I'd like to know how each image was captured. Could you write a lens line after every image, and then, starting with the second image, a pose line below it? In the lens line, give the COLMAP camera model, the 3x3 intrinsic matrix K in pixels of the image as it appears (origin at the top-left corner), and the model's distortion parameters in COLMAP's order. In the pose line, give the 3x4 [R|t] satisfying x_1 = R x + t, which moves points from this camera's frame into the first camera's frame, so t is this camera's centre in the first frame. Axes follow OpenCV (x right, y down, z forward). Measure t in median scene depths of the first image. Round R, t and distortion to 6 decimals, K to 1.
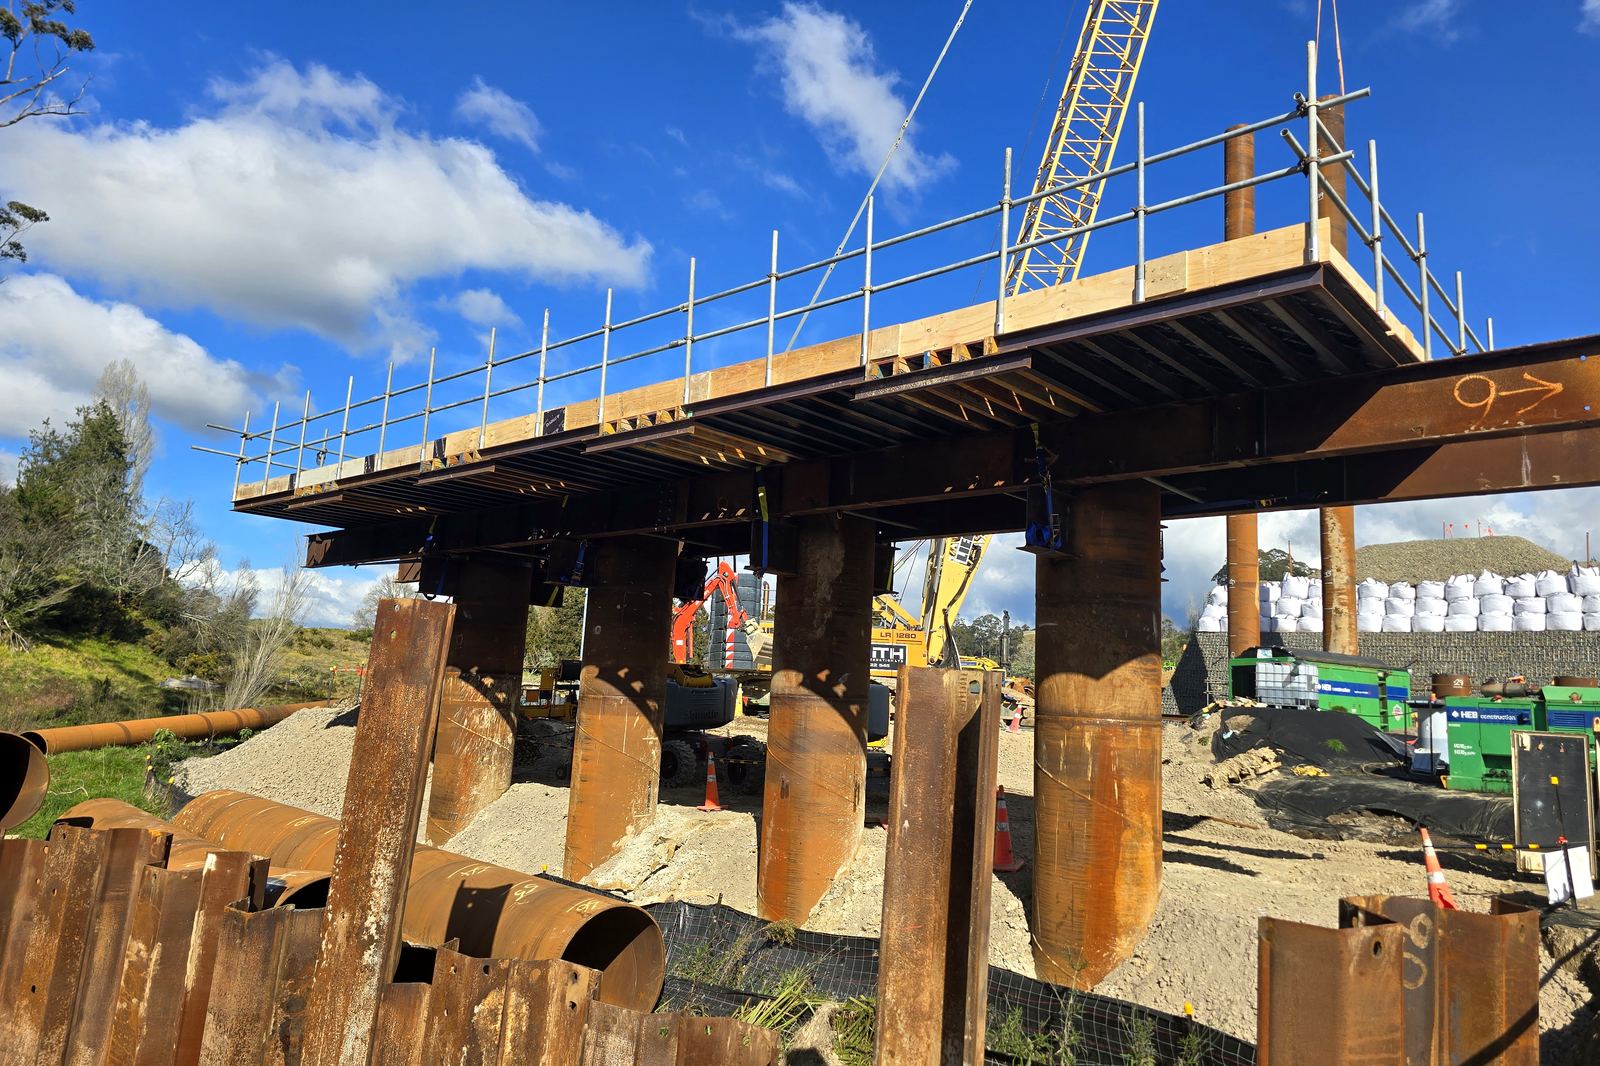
lens RADIAL K [[1068.2, 0, 767.9], [0, 1068.2, 538.6], [0, 0, 1]] dist [0.055114, -0.058801]
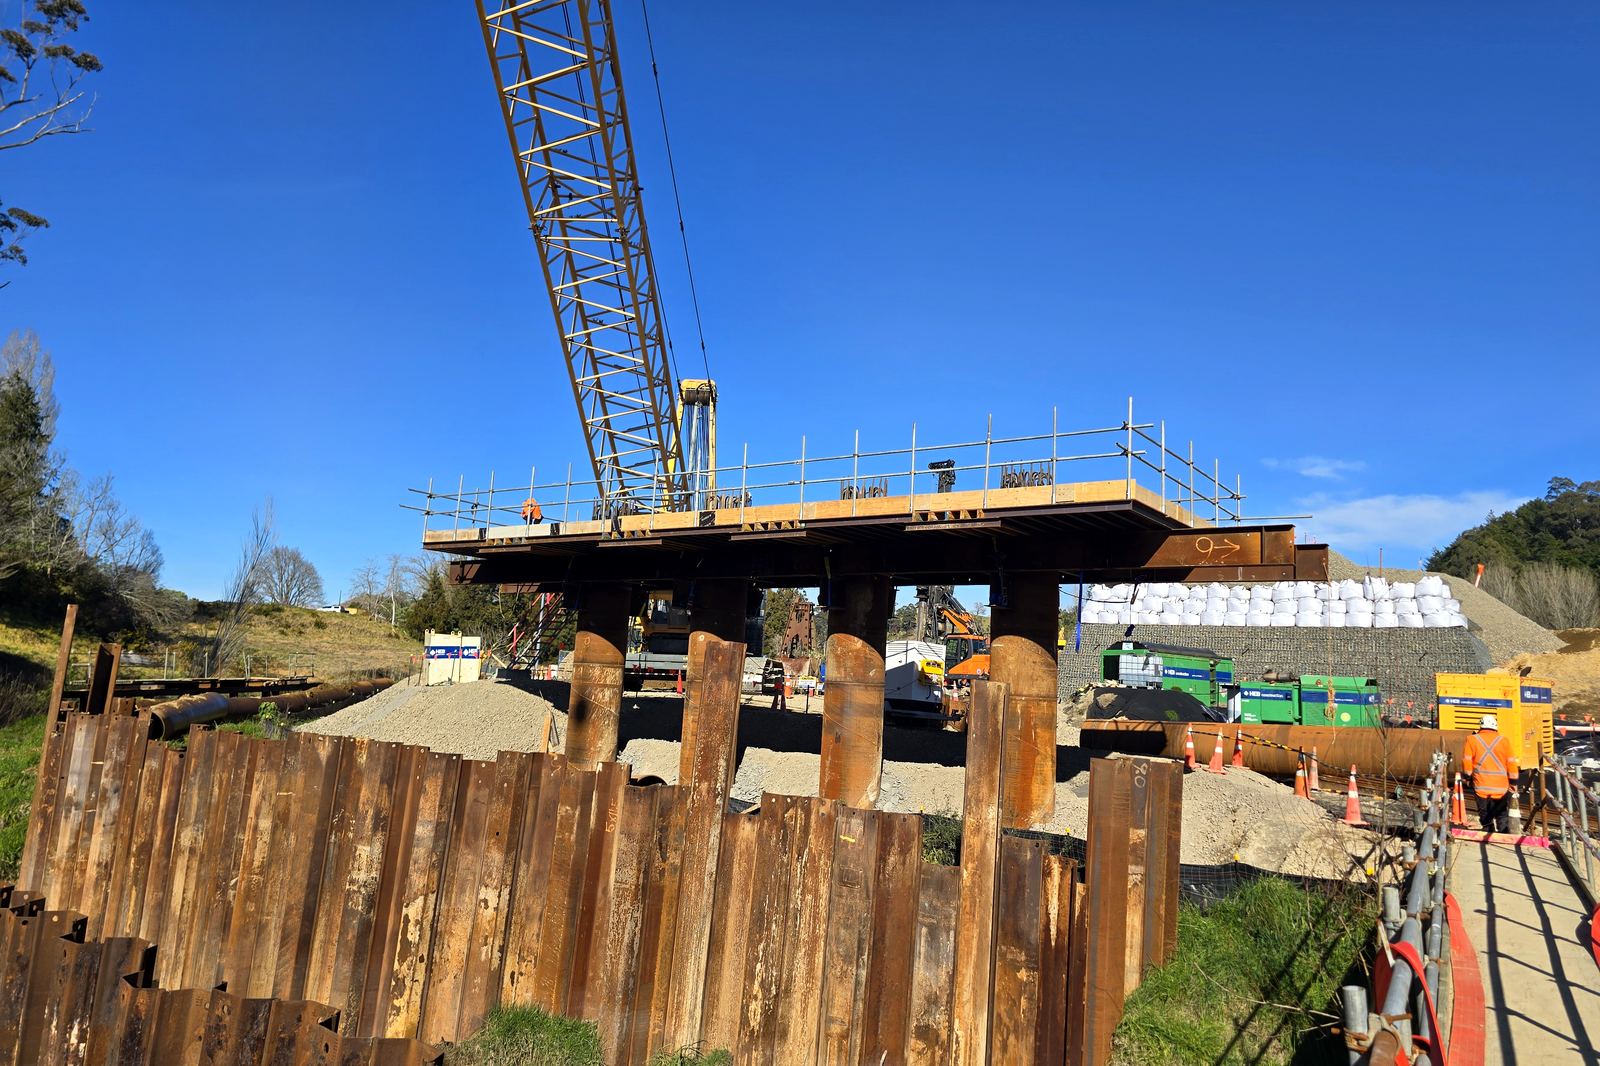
lens RADIAL K [[1068.2, 0, 767.9], [0, 1068.2, 538.6], [0, 0, 1]] dist [0.055114, -0.058801]
pose [[0.995453, 0.015519, 0.093976, -0.227356], [-0.017648, 0.999605, 0.021872, -0.101039], [-0.093600, -0.023431, 0.995334, -0.580727]]
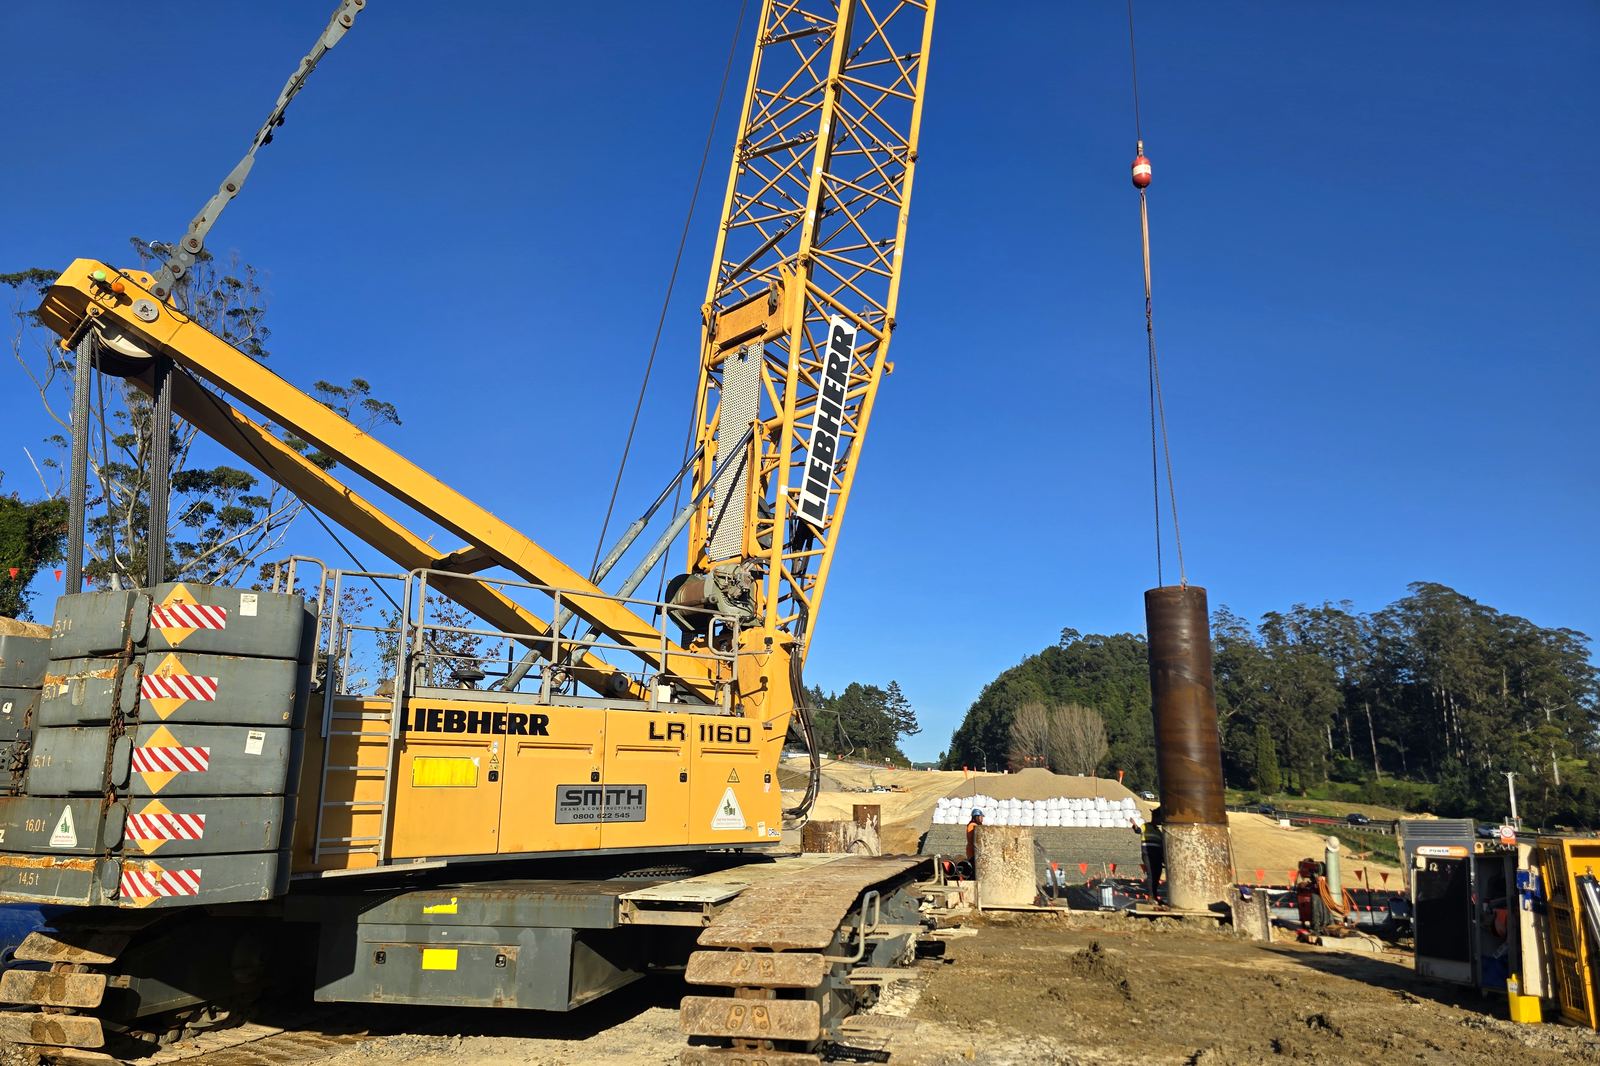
lens RADIAL K [[1068.2, 0, 767.9], [0, 1068.2, 538.6], [0, 0, 1]] dist [0.055114, -0.058801]
pose [[0.890925, 0.076252, 0.447704, -2.689717], [-0.037800, 0.994834, -0.094215, -0.803682], [-0.452575, 0.067015, 0.889205, -2.146780]]
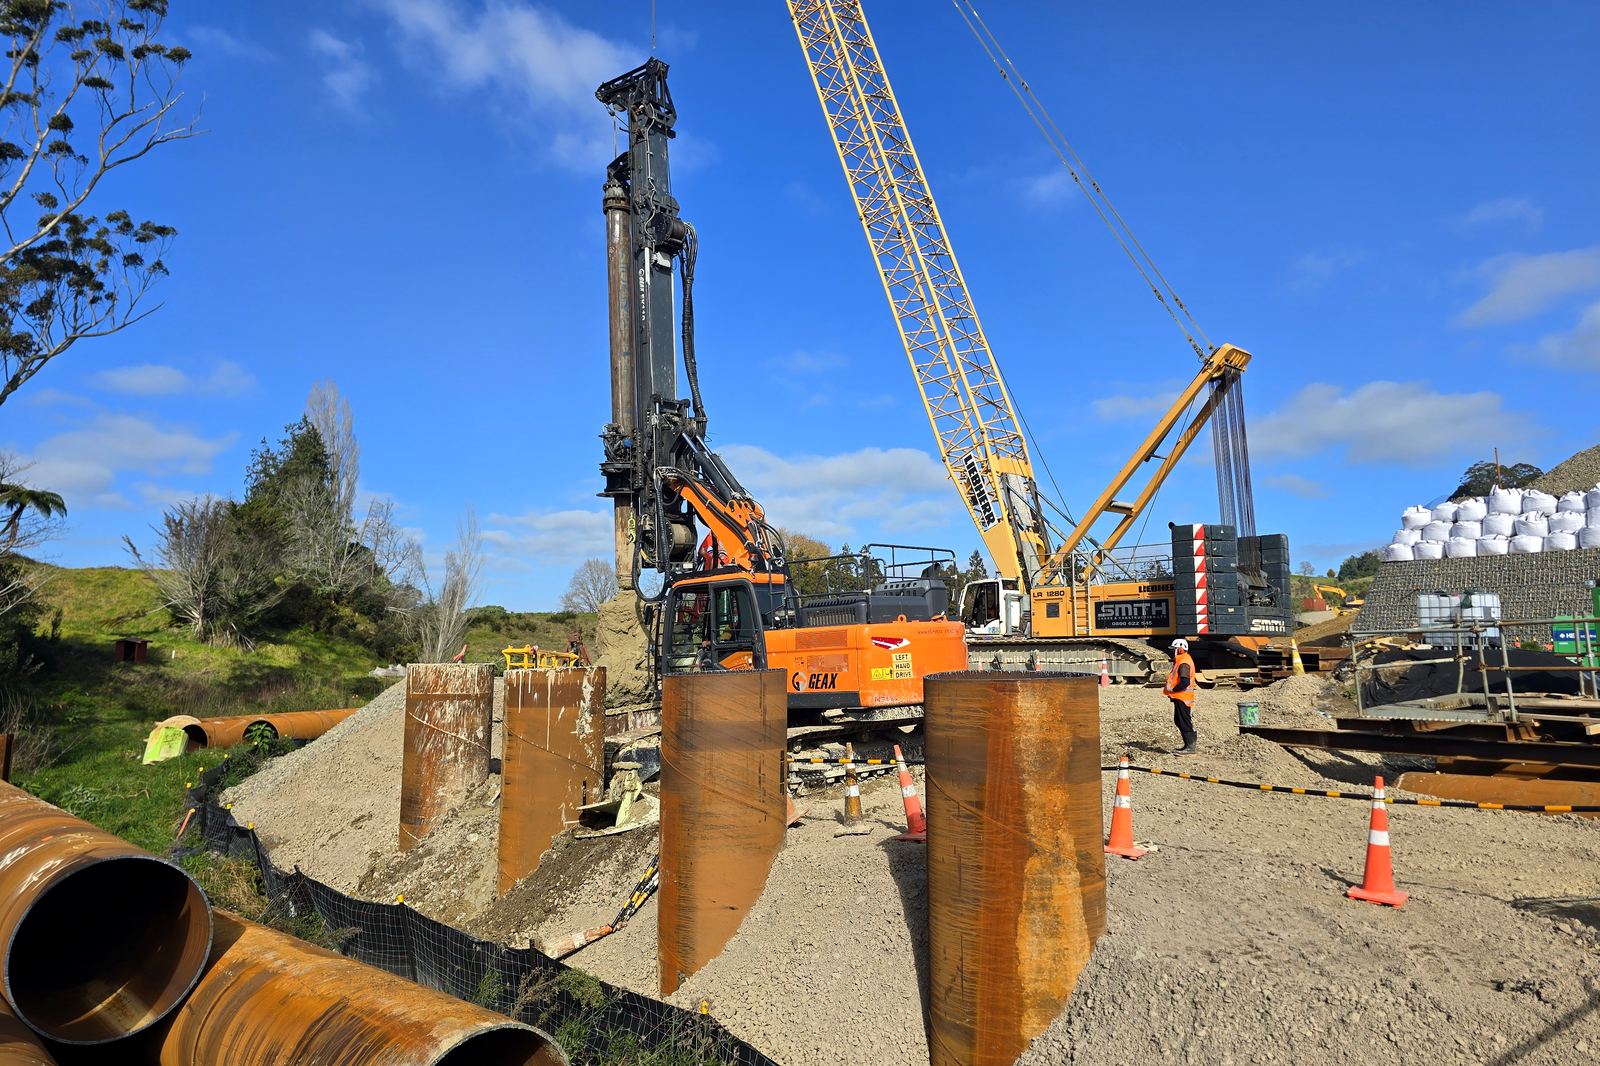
lens RADIAL K [[1054.5, 0, 777.1], [0, 1054.5, 547.4], [0, 0, 1]] dist [0.038269, 0.001514]
pose [[0.983086, -0.070021, -0.169230, 0.212931], [0.076926, 0.996437, 0.034590, 0.024712], [0.166205, -0.047023, 0.984969, 0.218069]]
